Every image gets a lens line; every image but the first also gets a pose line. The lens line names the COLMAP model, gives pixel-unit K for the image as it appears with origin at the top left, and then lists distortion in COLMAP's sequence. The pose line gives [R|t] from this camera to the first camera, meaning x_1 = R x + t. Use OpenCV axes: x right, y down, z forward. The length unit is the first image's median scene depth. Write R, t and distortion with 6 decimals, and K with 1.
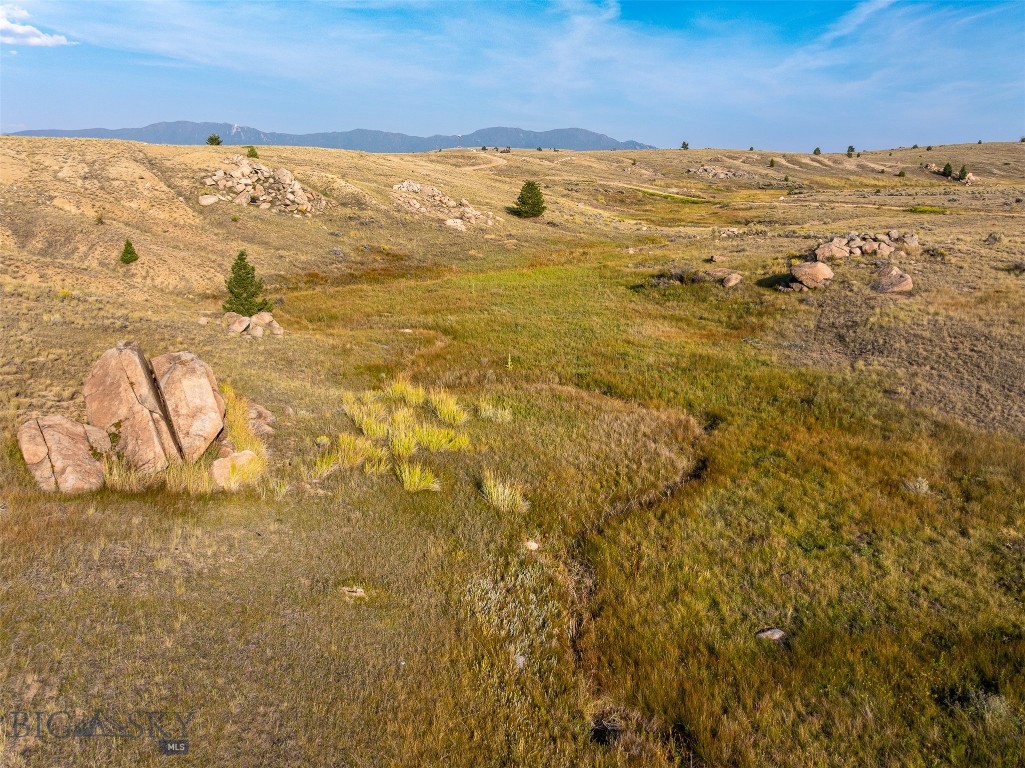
lens RADIAL K [[713.4, 0, 512.9], [0, 713.4, 401.0], [0, 0, 1]] dist [-0.050095, 0.033283]
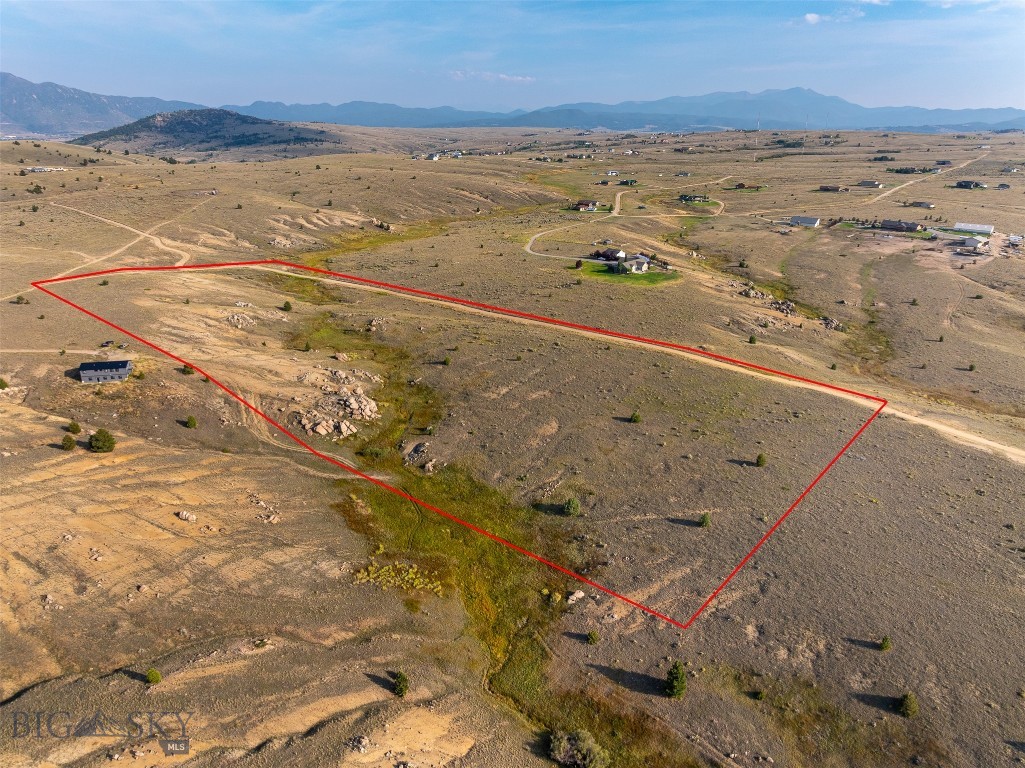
lens RADIAL K [[722.9, 0, 516.8], [0, 722.9, 383.2], [0, 0, 1]] dist [-0.052308, 0.024768]
pose [[0.754600, -0.223523, 0.616941, -1.911146], [0.188596, 0.974403, 0.122356, -0.160662], [-0.628498, 0.024023, 0.777440, -3.437703]]
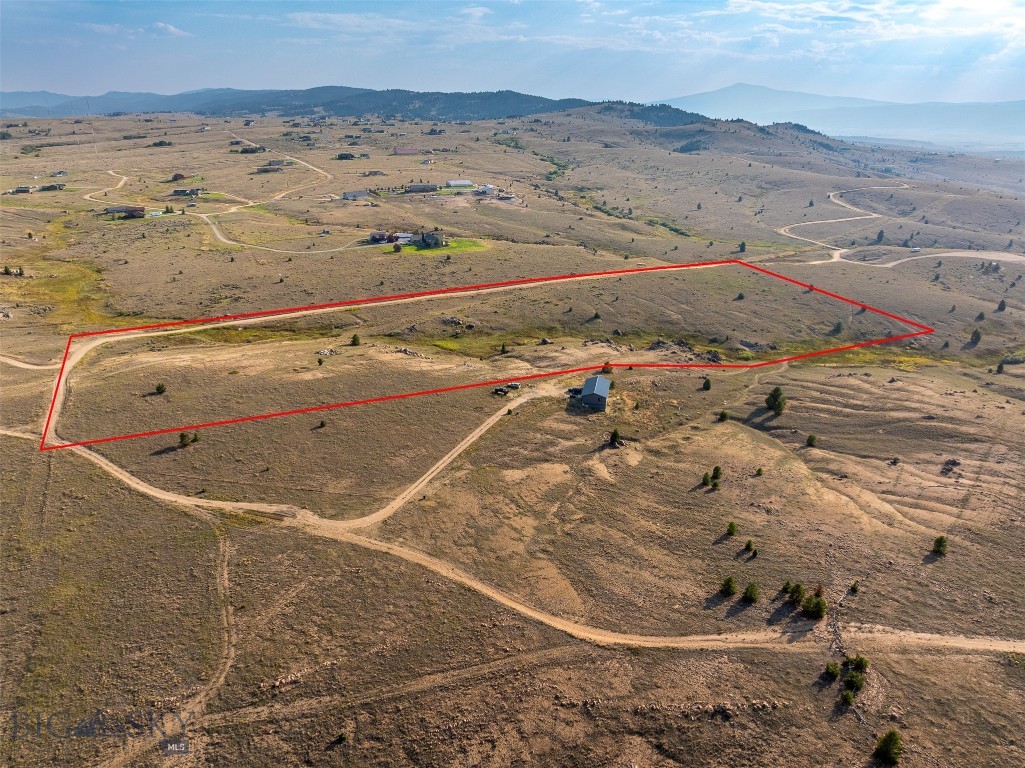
lens RADIAL K [[722.9, 0, 516.8], [0, 722.9, 383.2], [0, 0, 1]] dist [-0.052308, 0.024768]
pose [[-0.308311, -0.343418, 0.887135, -3.933575], [0.273832, 0.861054, 0.428488, -1.649479], [-0.911022, 0.375034, -0.171433, 1.268290]]
